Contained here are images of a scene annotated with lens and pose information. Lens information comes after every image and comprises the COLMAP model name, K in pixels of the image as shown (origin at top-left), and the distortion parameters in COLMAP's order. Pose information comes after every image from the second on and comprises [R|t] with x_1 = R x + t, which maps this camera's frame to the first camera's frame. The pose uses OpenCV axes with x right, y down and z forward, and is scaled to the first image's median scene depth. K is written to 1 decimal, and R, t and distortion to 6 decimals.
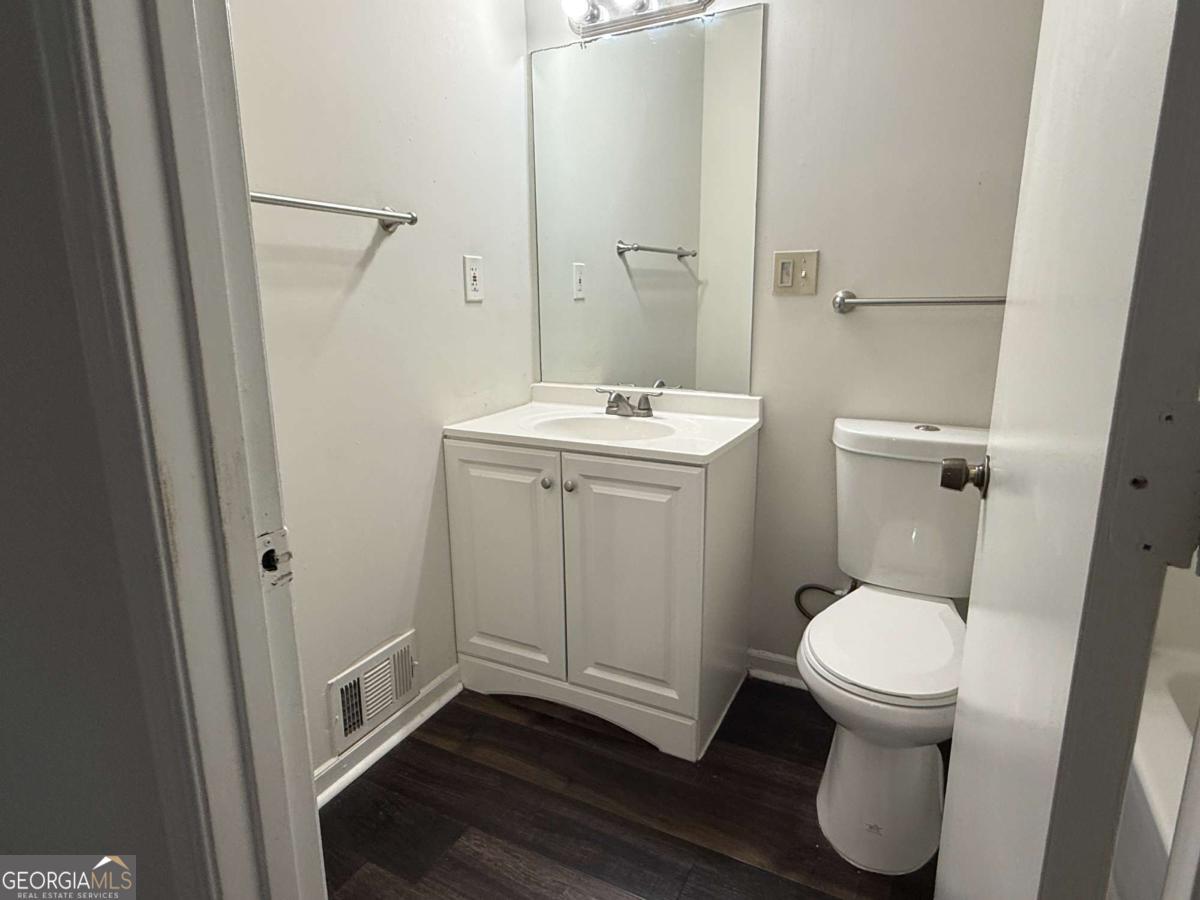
lens RADIAL K [[675.0, 0, 600.0], [0, 675.0, 450.0], [0, 0, 1]] dist [0.000761, 0.000017]
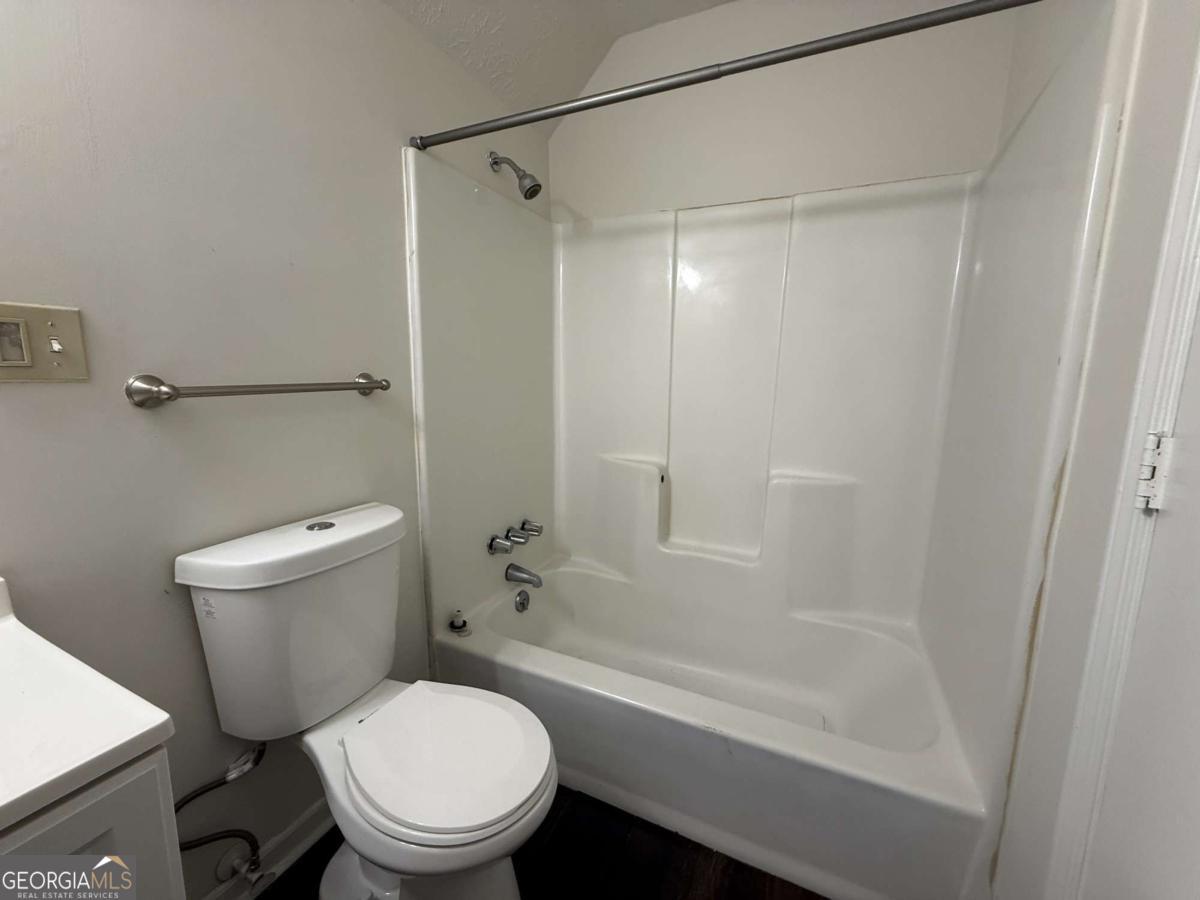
lens RADIAL K [[472.8, 0, 600.0], [0, 472.8, 450.0], [0, 0, 1]] dist [0.001085, 0.000120]
pose [[-0.040166, -0.147445, 0.988254, -0.133260], [0.203270, 0.967164, 0.152560, -0.139449], [-0.978298, 0.207011, -0.008876, 0.554973]]
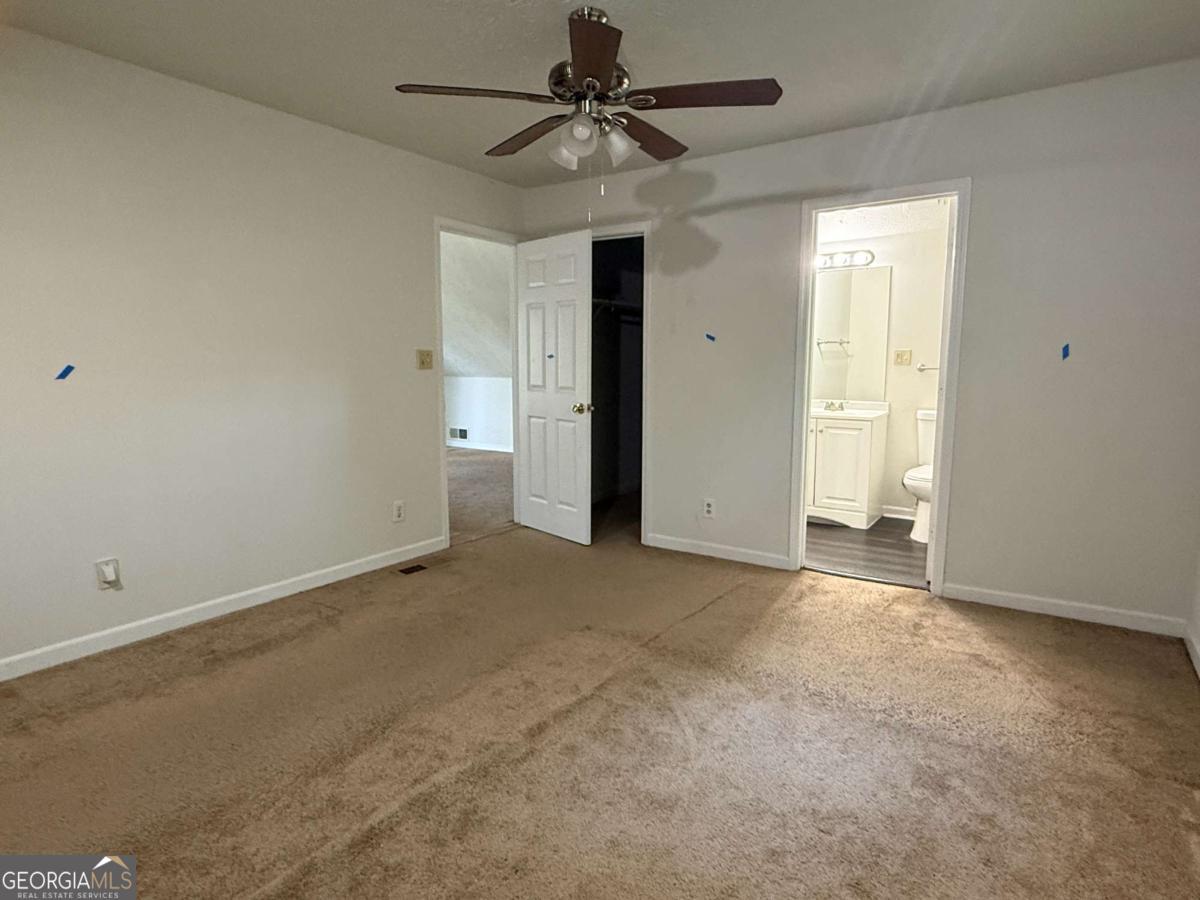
lens RADIAL K [[674.9, 0, 600.0], [0, 674.9, 450.0], [0, 0, 1]] dist [-0.001609, -0.000147]
pose [[0.990533, 0.023113, -0.135314, -0.578006], [-0.034063, 0.996278, -0.079180, 0.392122], [0.132980, 0.083040, 0.987634, -1.941247]]
